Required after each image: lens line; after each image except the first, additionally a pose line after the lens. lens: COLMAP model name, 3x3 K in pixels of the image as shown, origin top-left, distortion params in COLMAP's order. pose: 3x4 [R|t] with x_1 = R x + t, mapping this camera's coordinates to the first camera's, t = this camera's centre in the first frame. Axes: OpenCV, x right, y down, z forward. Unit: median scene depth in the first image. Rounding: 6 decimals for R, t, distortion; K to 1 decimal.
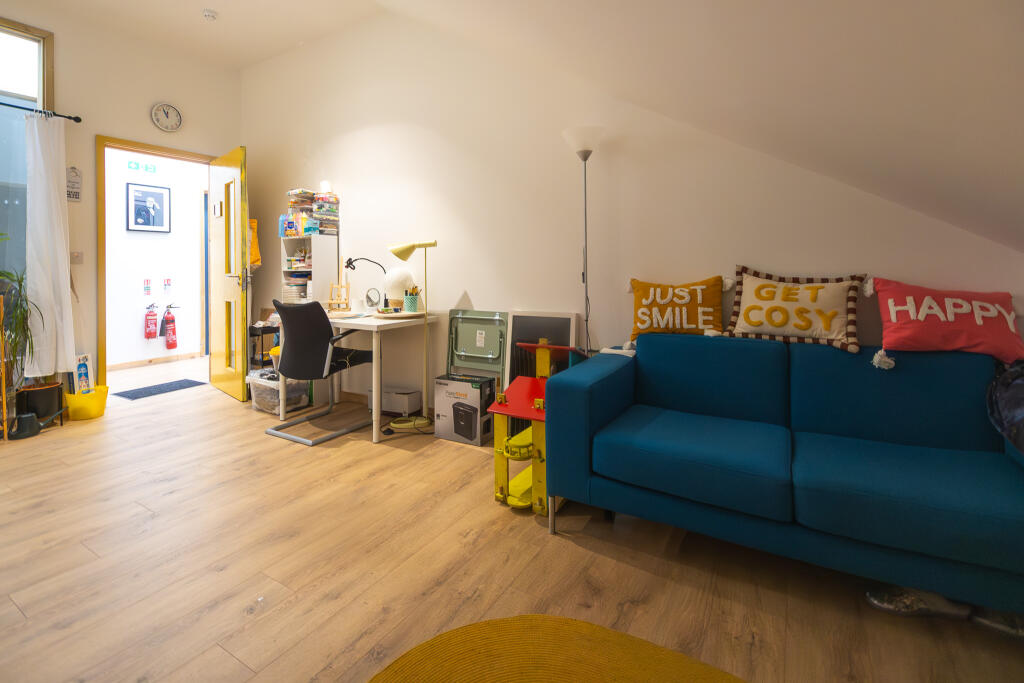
lens RADIAL K [[438.1, 0, 512.0], [0, 438.1, 341.5], [0, 0, 1]] dist [0.014500, 0.000002]
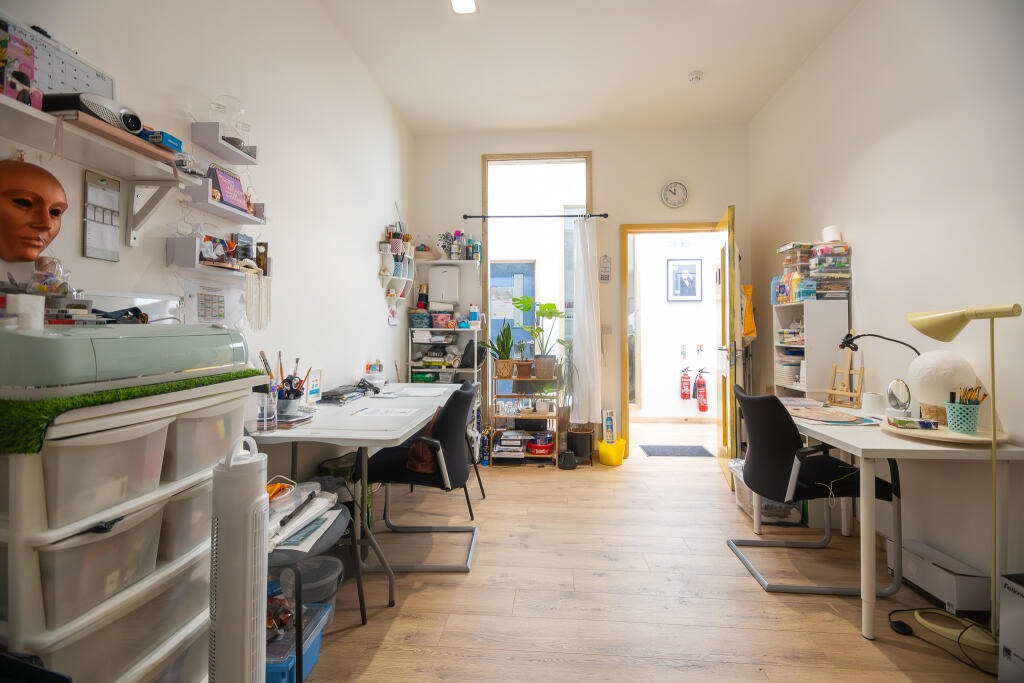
lens RADIAL K [[483.9, 0, 512.0], [0, 483.9, 341.5], [0, 0, 1]] dist [0.002243, -0.000428]
pose [[0.451596, 0.031989, -0.891649, 0.046170], [-0.155632, 0.986860, -0.043419, -0.061035], [0.878544, 0.158377, 0.450641, 0.206277]]
